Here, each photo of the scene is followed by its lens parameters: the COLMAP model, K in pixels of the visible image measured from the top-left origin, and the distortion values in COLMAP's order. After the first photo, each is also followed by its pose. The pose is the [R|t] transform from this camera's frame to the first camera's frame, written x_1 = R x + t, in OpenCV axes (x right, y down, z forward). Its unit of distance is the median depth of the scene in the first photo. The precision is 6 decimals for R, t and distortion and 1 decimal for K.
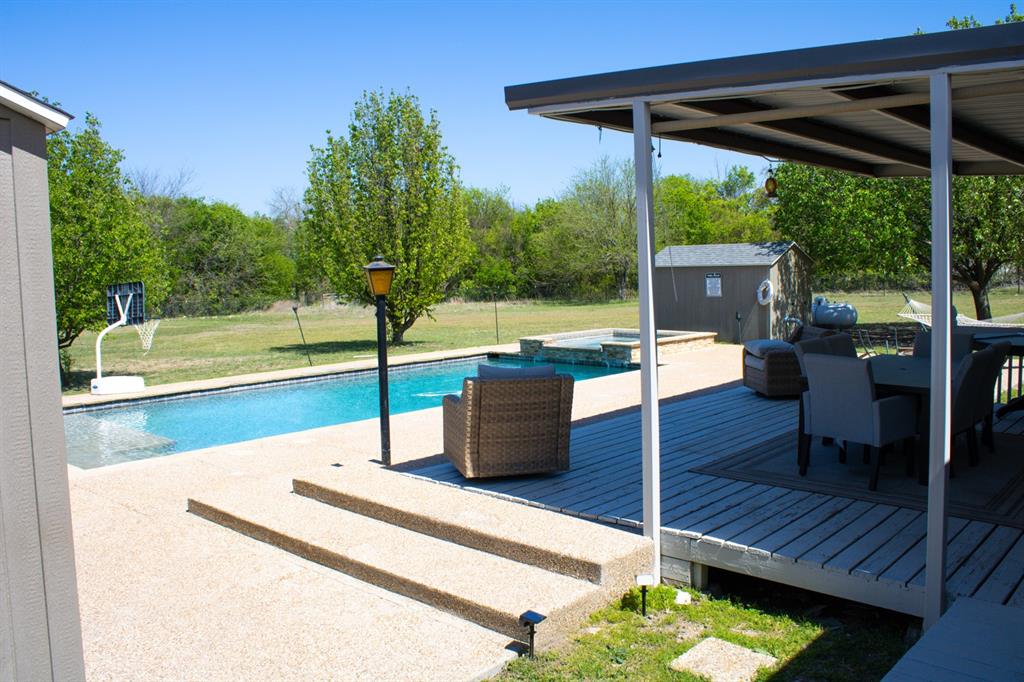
lens RADIAL K [[873.7, 0, 514.7], [0, 873.7, 344.5], [0, 0, 1]] dist [-0.163170, 0.141031]
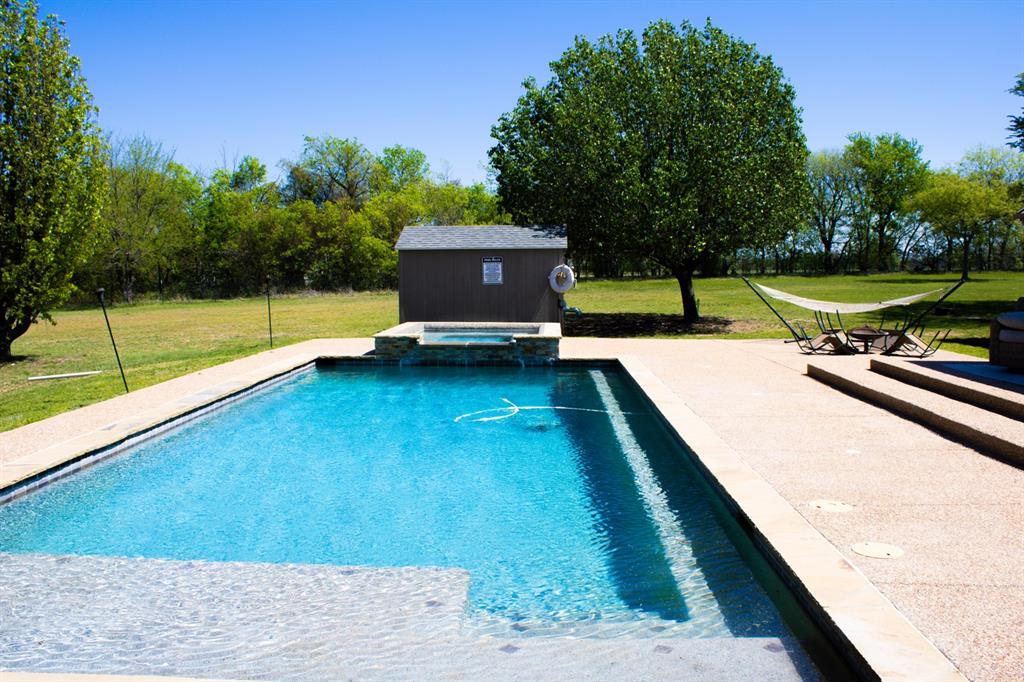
lens RADIAL K [[873.7, 0, 511.1], [0, 873.7, 343.9], [0, 0, 1]] dist [-0.163170, 0.141031]
pose [[0.769692, -0.036858, 0.637351, -0.937474], [0.043623, 0.999035, 0.005094, 0.002410], [-0.636924, 0.023882, 0.770557, 0.941646]]
